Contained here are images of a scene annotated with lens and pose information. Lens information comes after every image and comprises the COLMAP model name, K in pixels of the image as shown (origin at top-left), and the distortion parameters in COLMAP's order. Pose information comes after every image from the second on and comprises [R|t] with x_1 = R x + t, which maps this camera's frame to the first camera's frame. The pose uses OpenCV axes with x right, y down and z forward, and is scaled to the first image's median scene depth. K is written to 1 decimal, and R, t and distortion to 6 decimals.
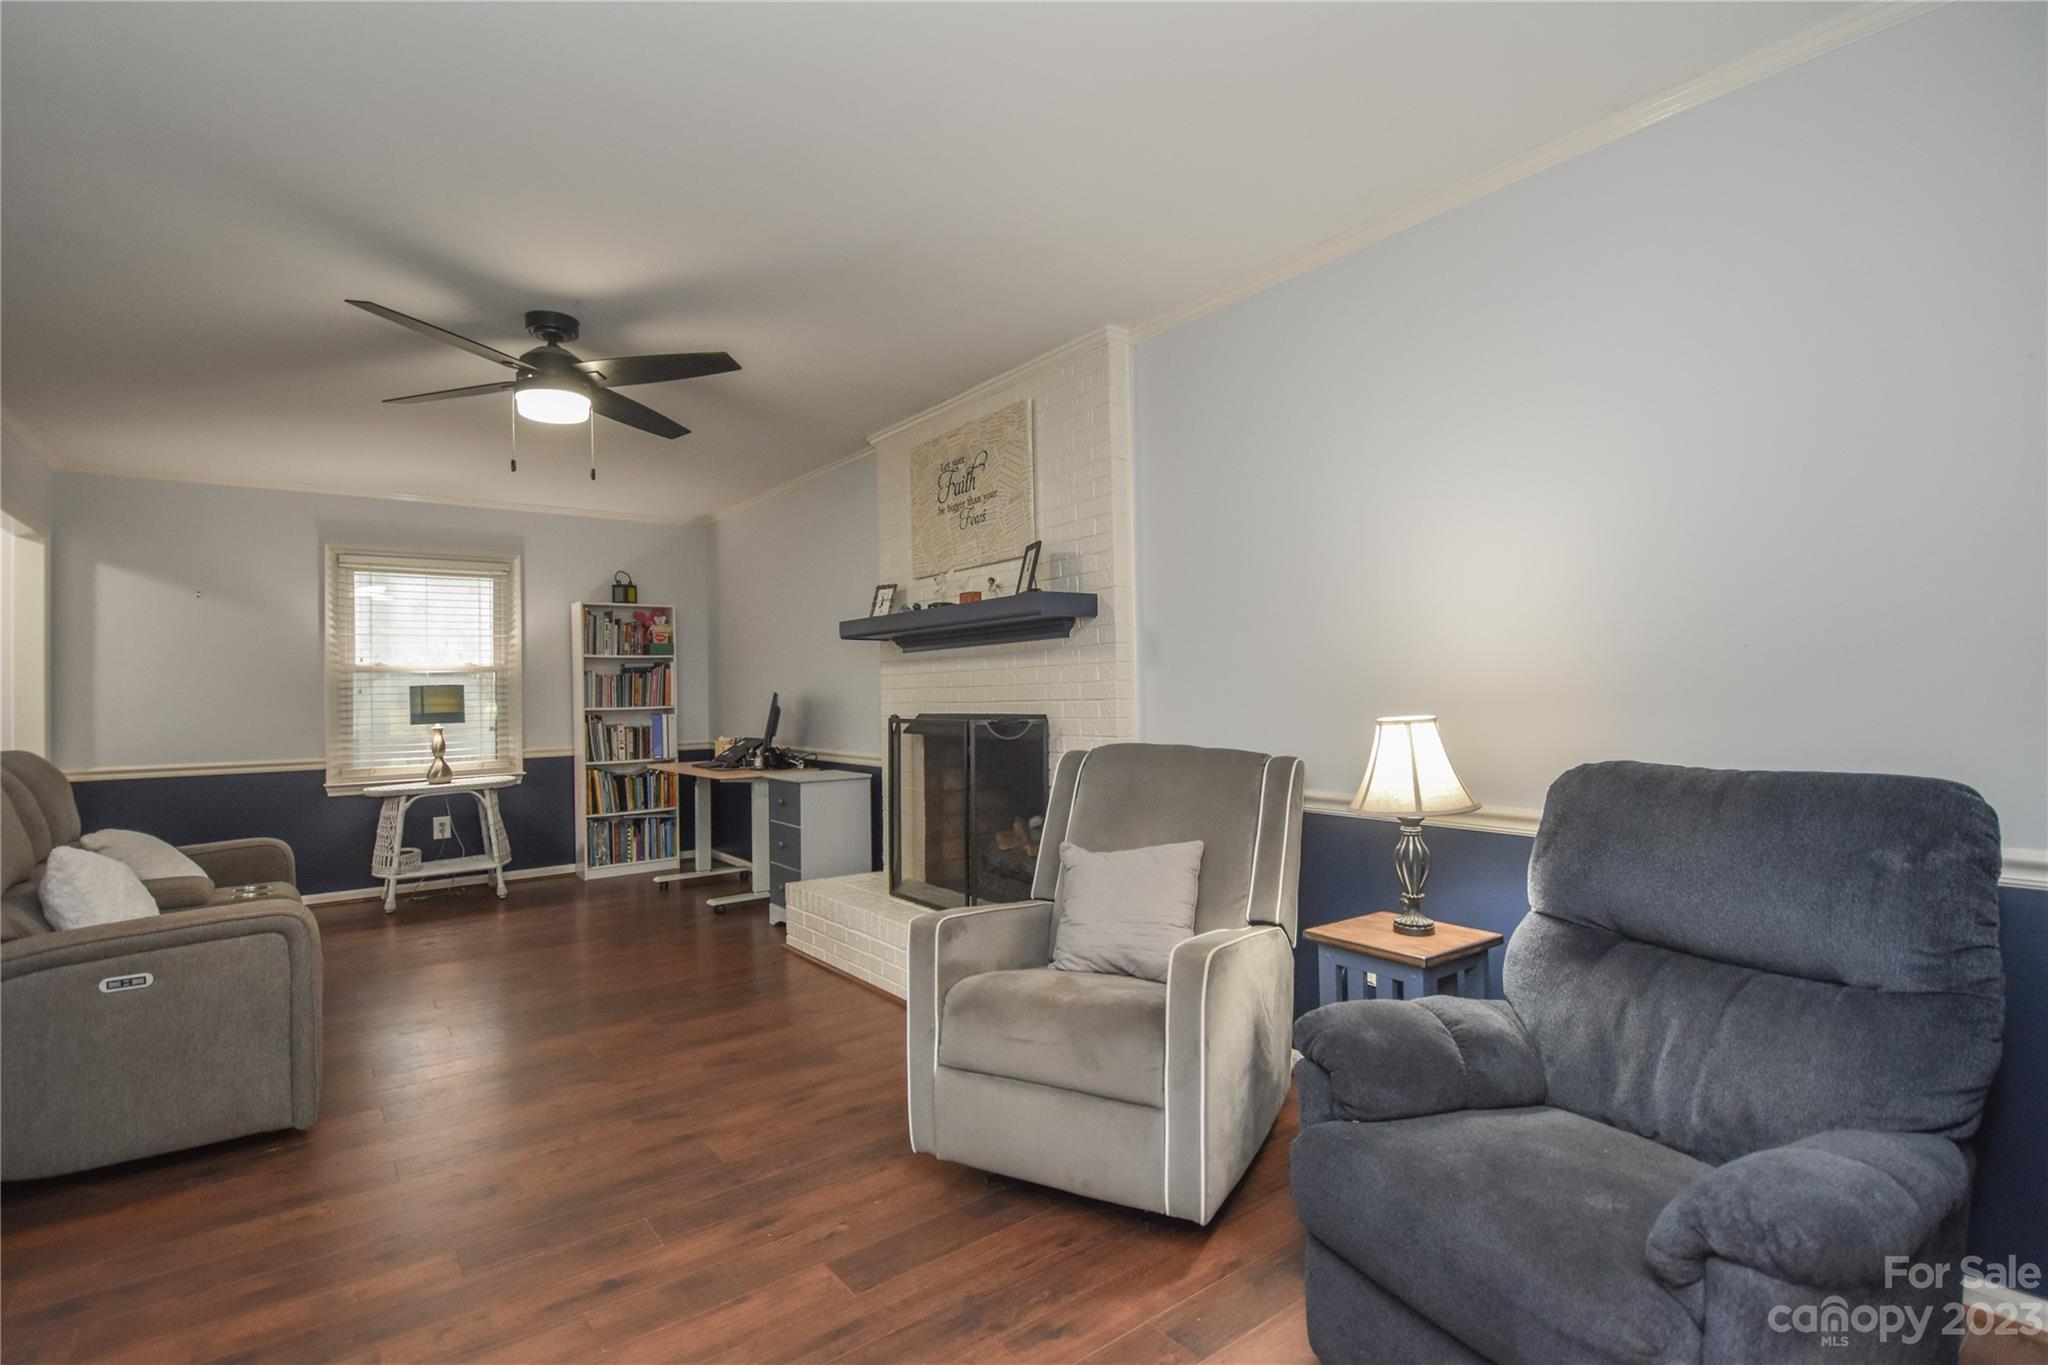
lens RADIAL K [[967.9, 0, 1045.8], [0, 967.9, 676.4], [0, 0, 1]] dist [-0.001941, -0.010698]
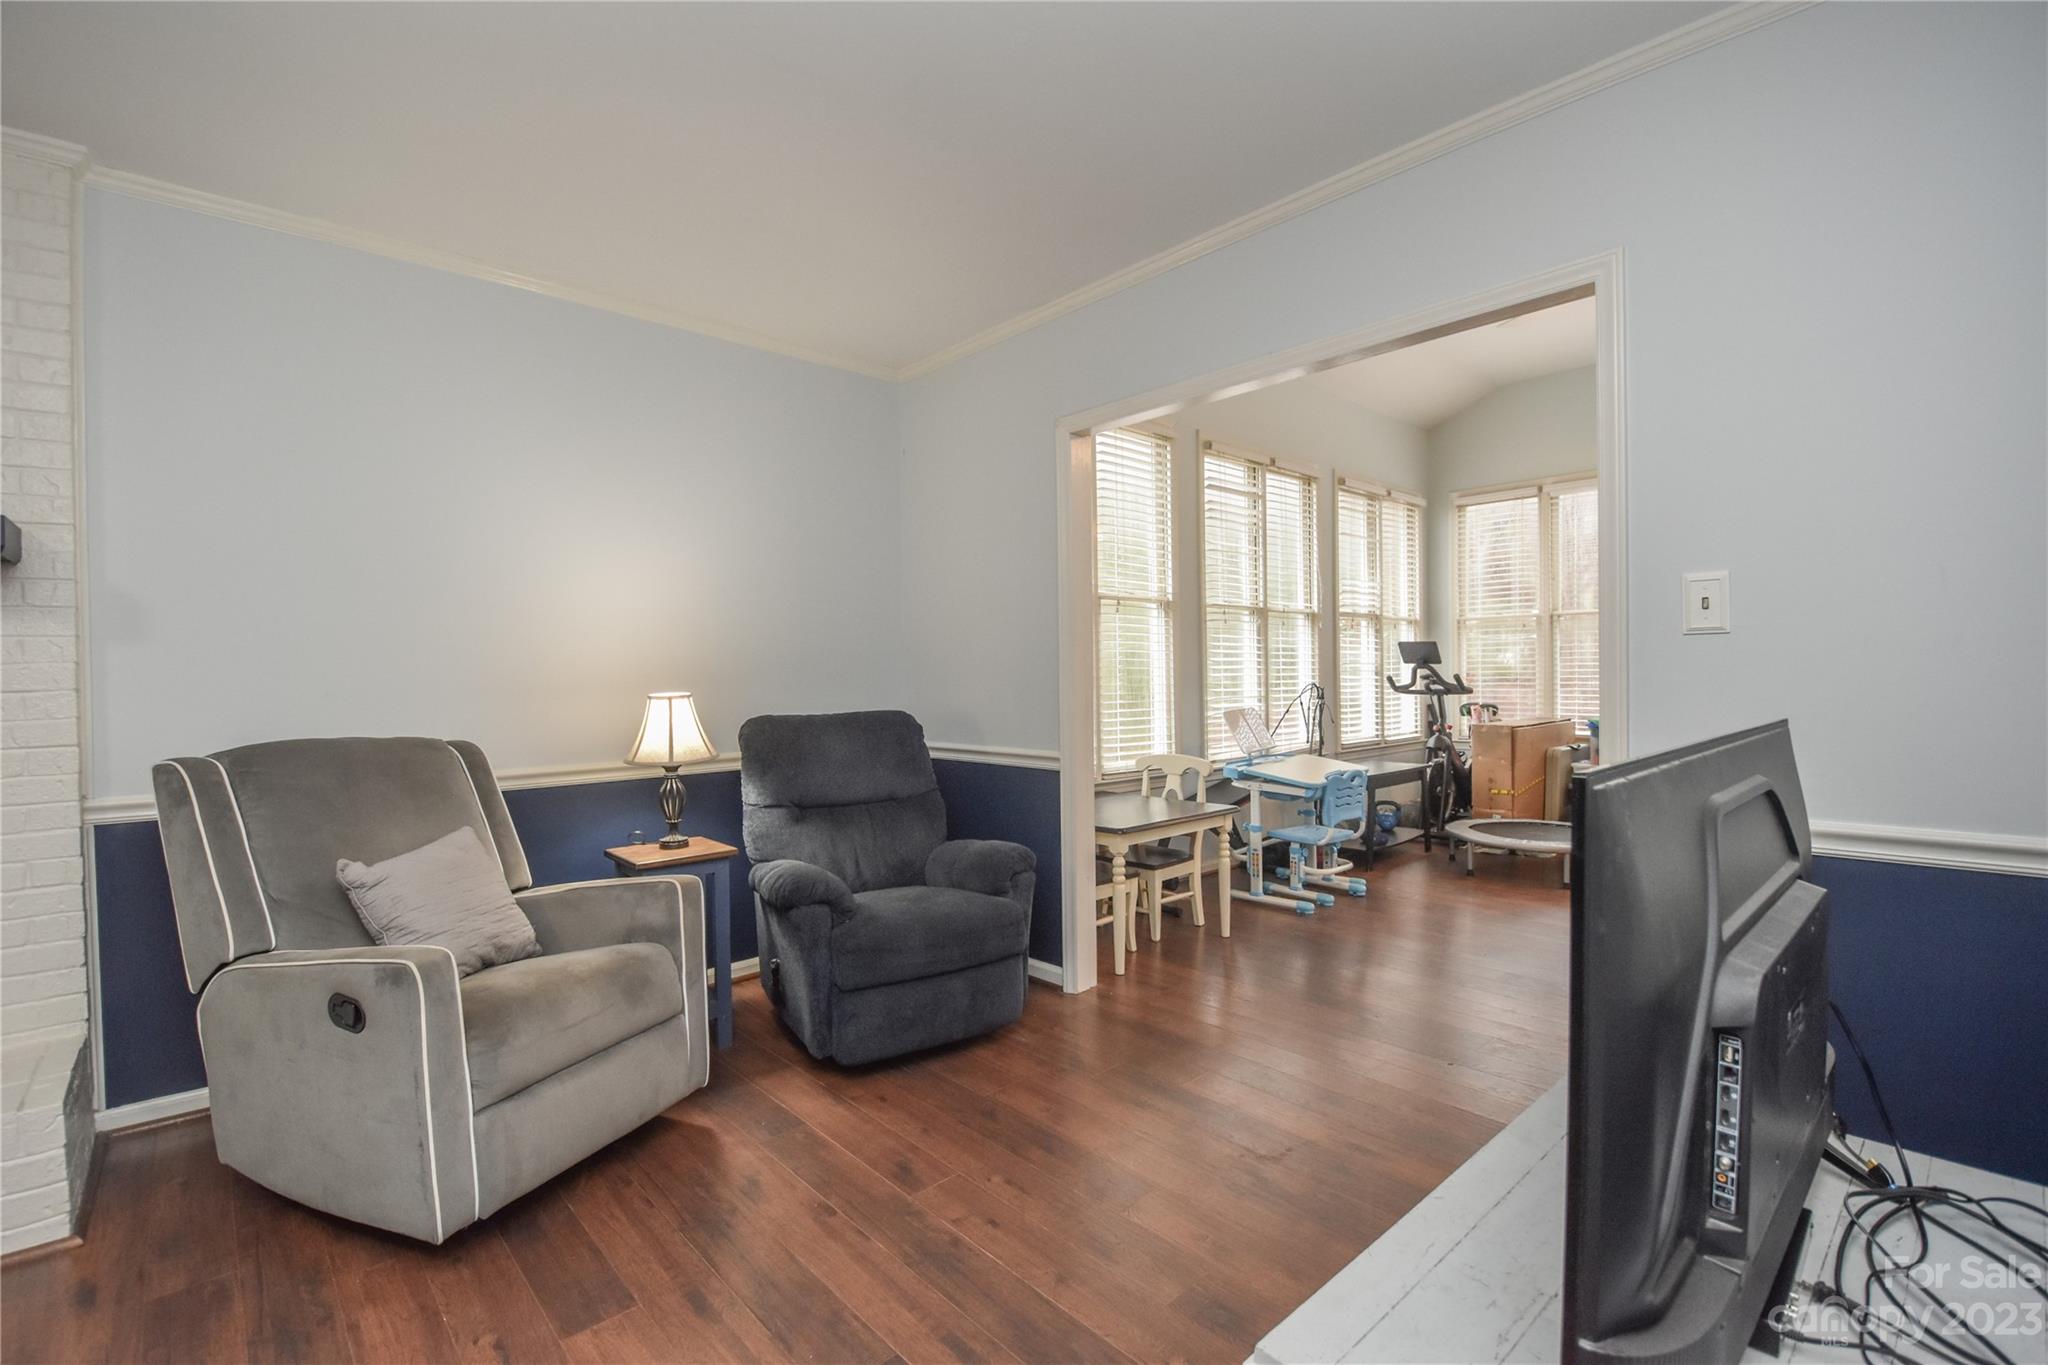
lens RADIAL K [[897.2, 0, 1025.1], [0, 897.2, 681.3], [0, 0, 1]] dist [0.001244, -0.013176]
pose [[-0.082073, 0.009183, 0.996584, -0.380862], [0.001714, 0.999957, -0.009073, 0.015078], [-0.996625, 0.000964, -0.082086, 0.242383]]
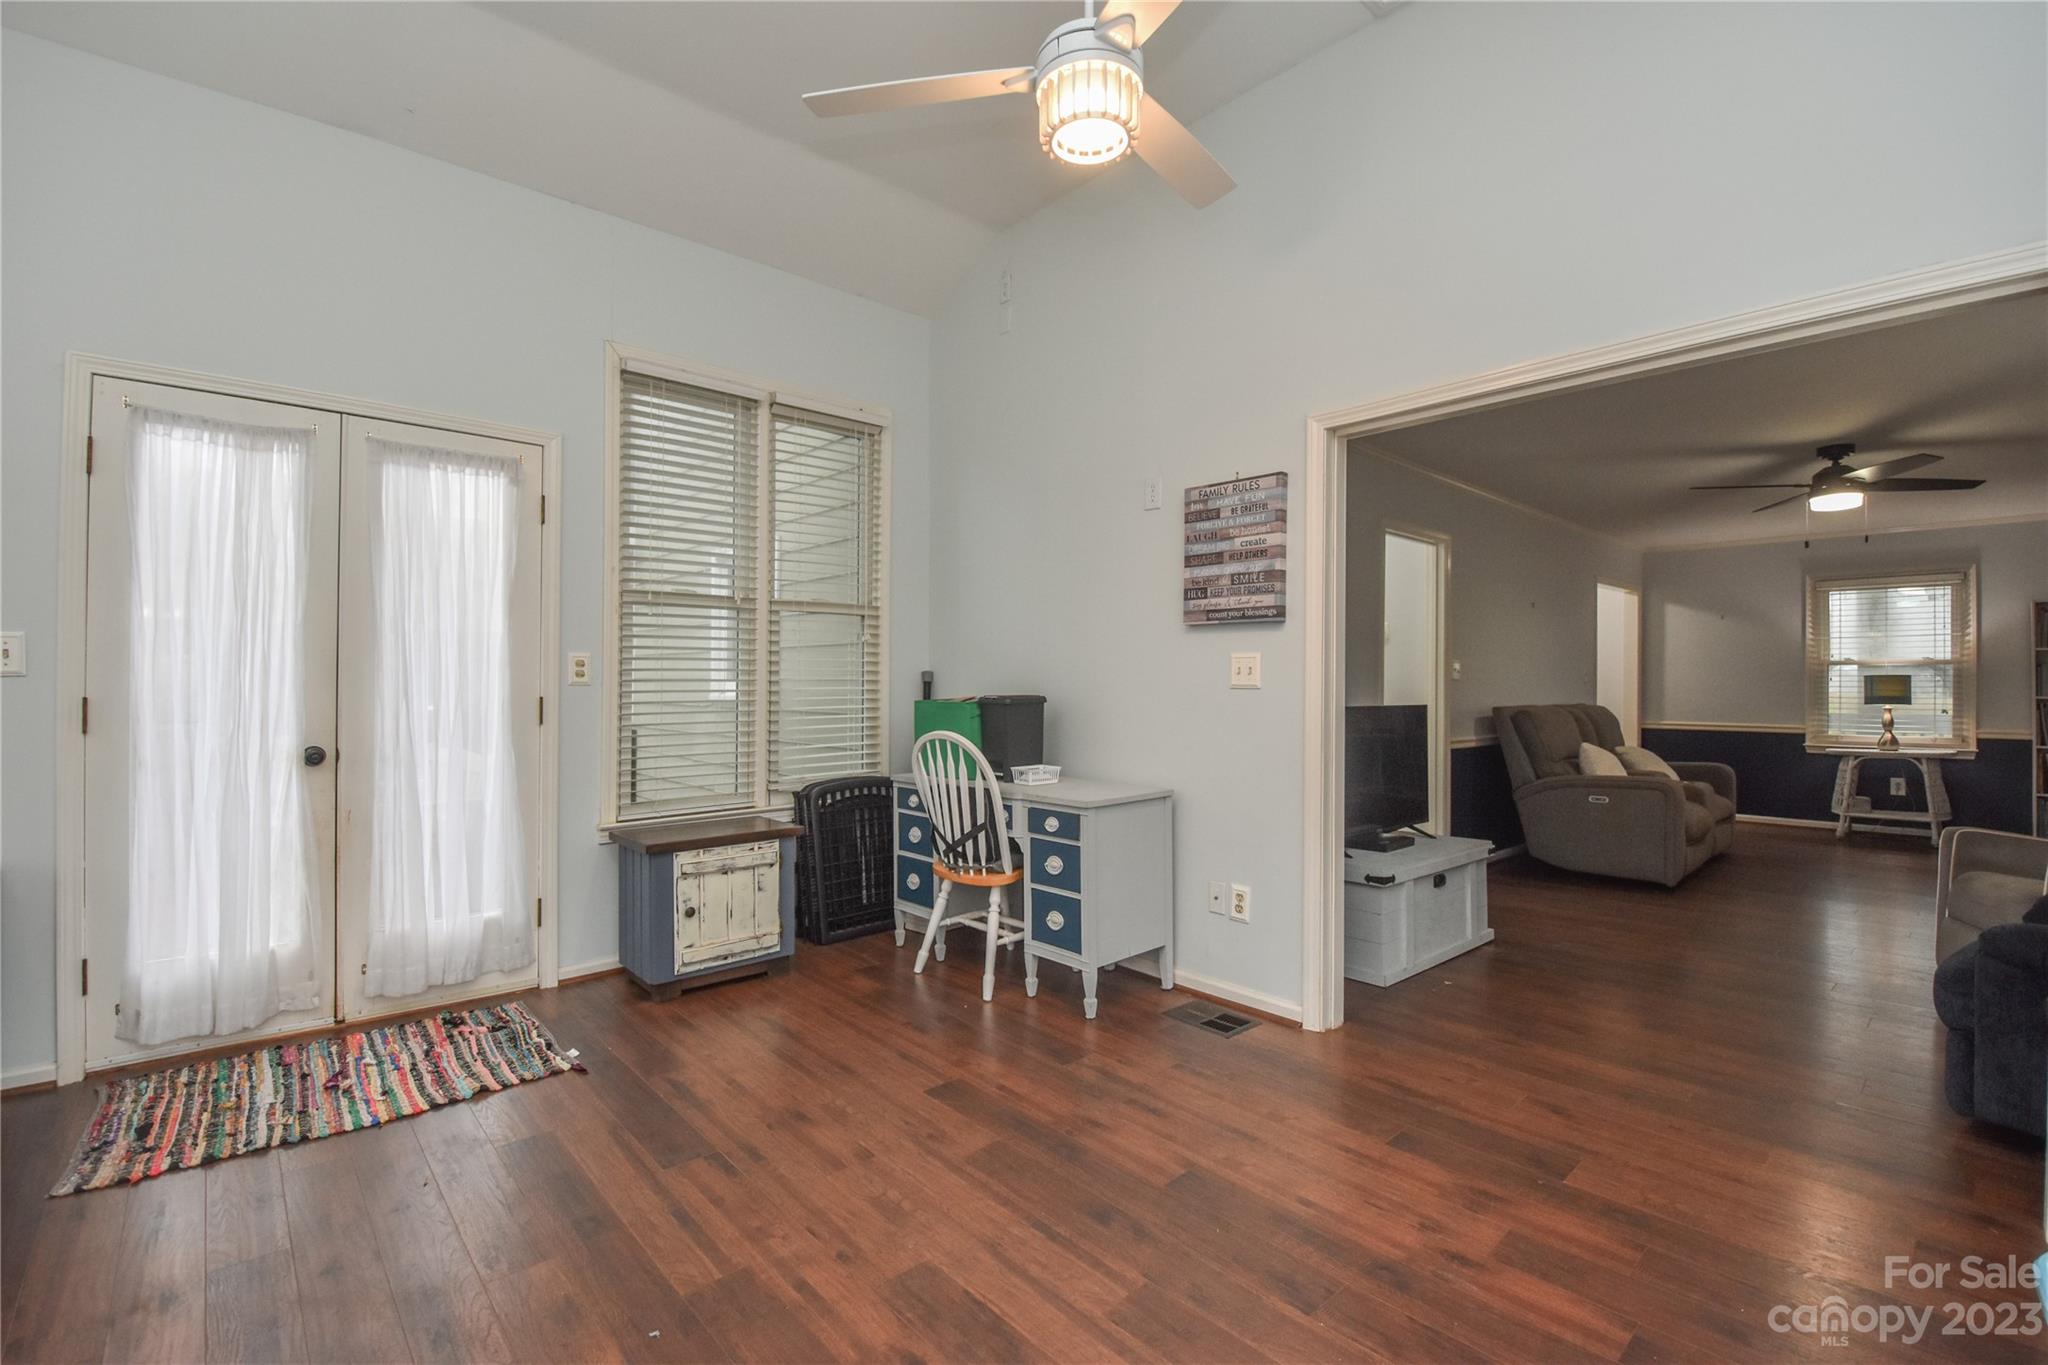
lens RADIAL K [[897.2, 0, 1039.1], [0, 897.2, 680.0], [0, 0, 1]] dist [0.001244, -0.013176]
pose [[0.079206, 0.012520, -0.996780, 0.499186], [0.005982, 0.999897, 0.013034, -0.007370], [0.996840, -0.006995, 0.079123, -0.249354]]
